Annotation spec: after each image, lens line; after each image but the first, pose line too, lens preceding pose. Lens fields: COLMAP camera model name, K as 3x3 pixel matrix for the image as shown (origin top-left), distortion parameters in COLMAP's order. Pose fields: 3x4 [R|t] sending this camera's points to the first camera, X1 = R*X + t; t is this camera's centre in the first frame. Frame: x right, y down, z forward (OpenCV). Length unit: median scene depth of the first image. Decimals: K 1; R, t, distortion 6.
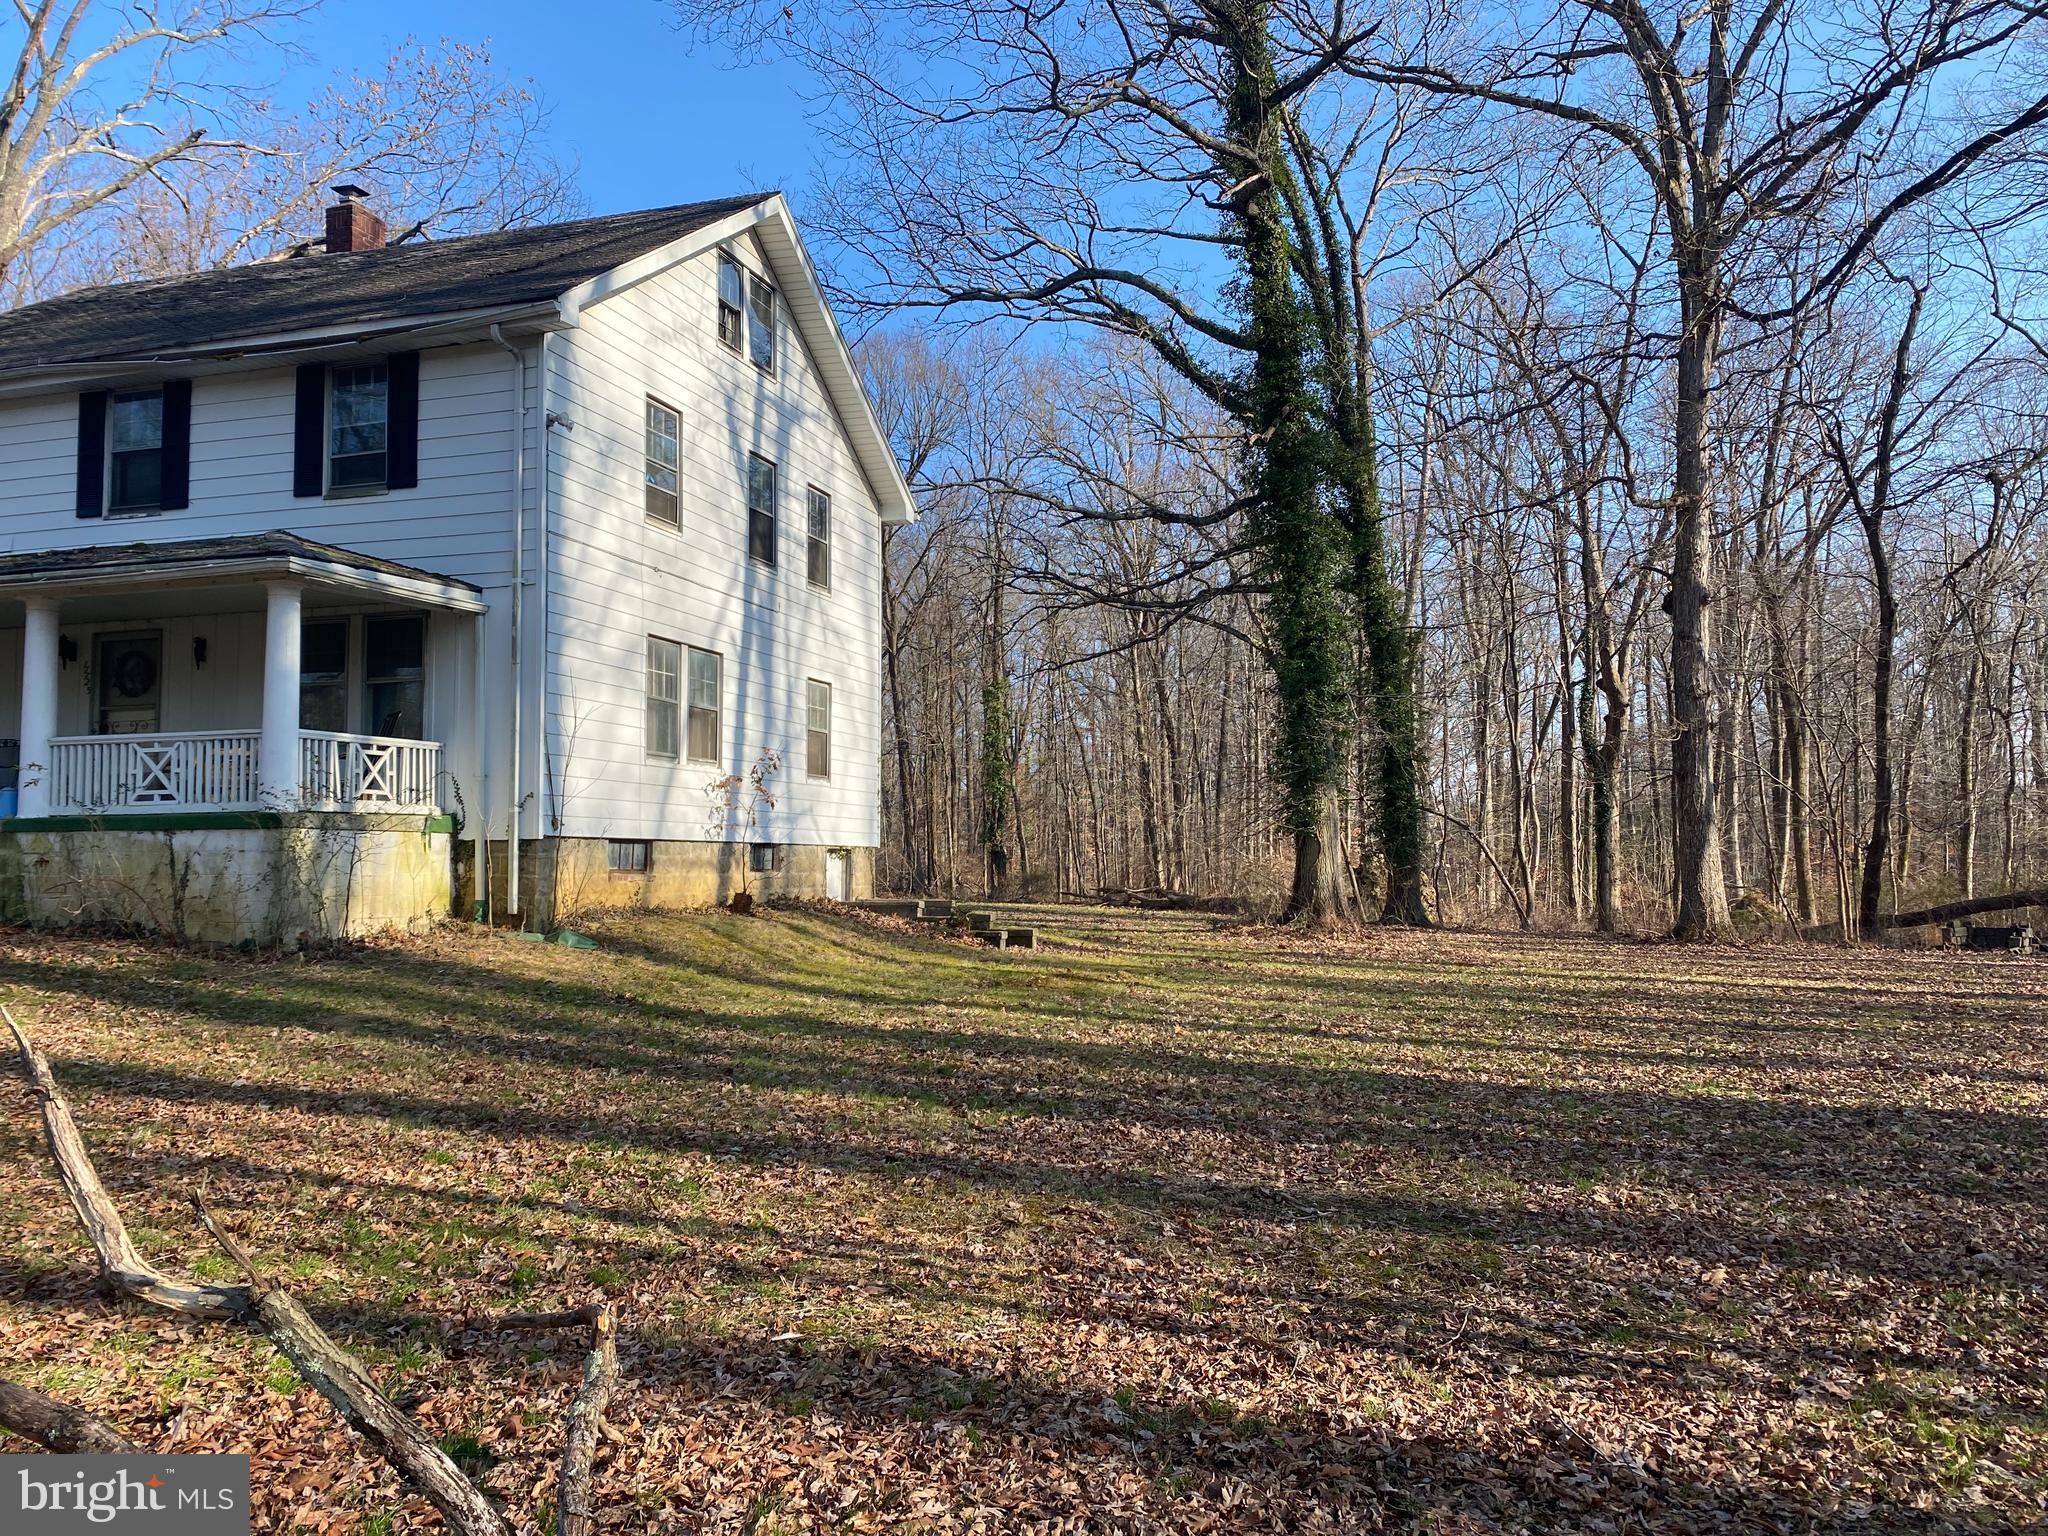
lens RADIAL K [[1513.0, 0, 1026.9], [0, 1513.0, 754.8], [0, 0, 1]] dist [0.141690, -0.309384]
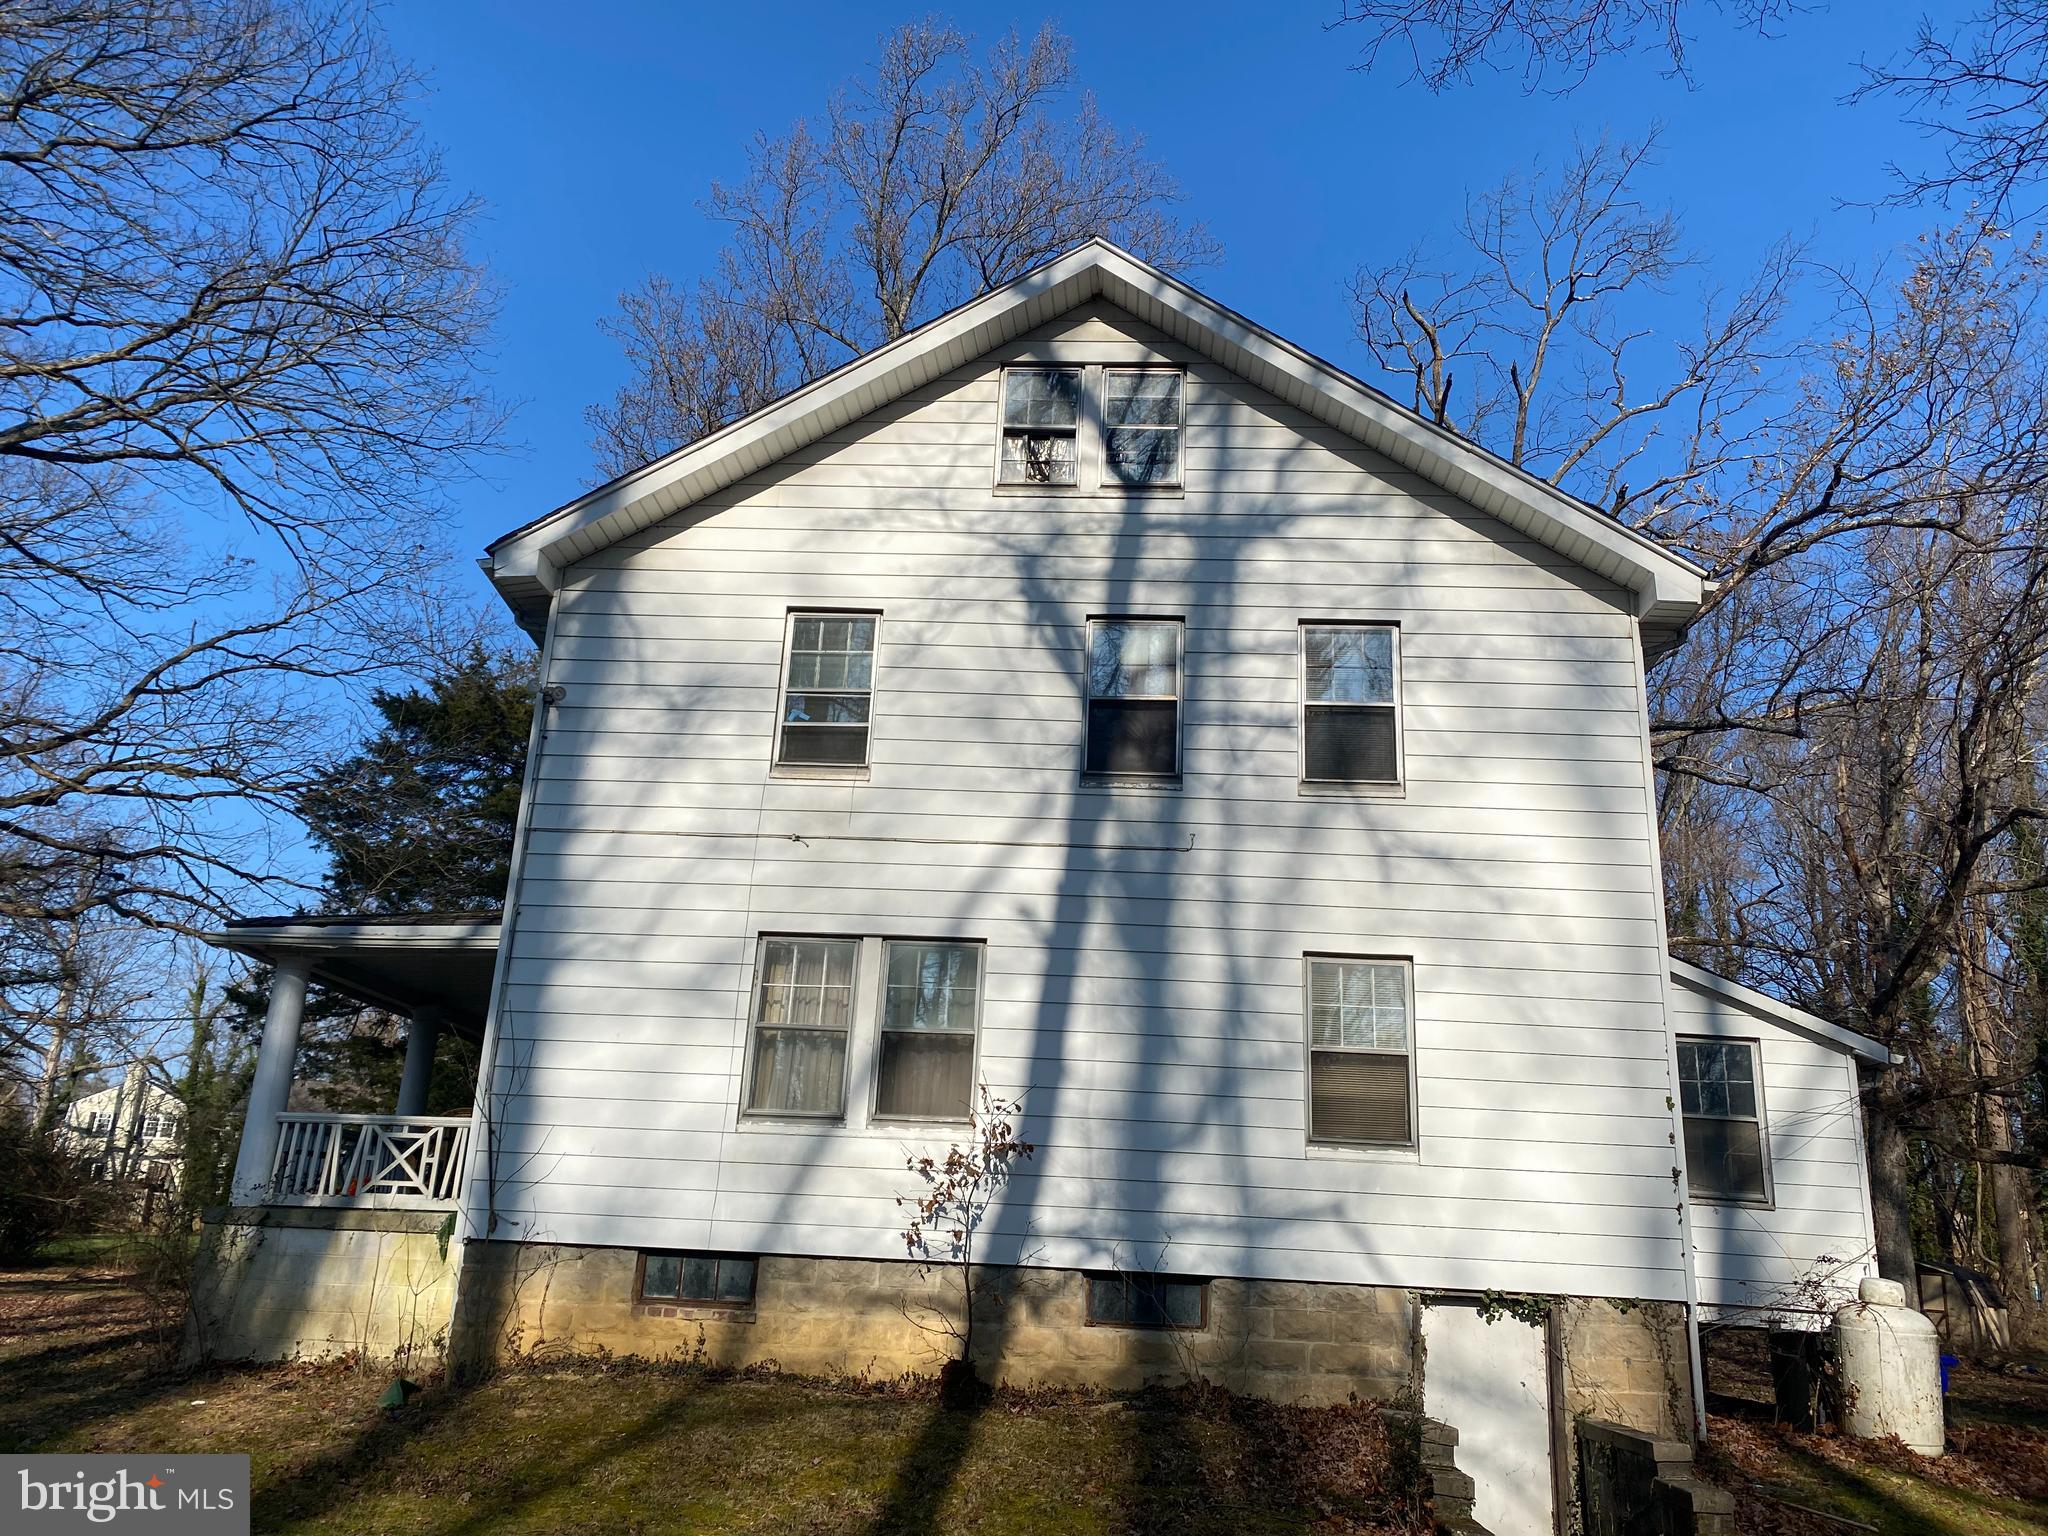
lens RADIAL K [[1513.0, 0, 1026.9], [0, 1513.0, 754.8], [0, 0, 1]] dist [0.141690, -0.309384]
pose [[0.254328, -0.295614, -0.920831, 0.426659], [0.024151, 0.953783, -0.299523, 0.050949], [0.966816, 0.053938, 0.249713, 0.927512]]
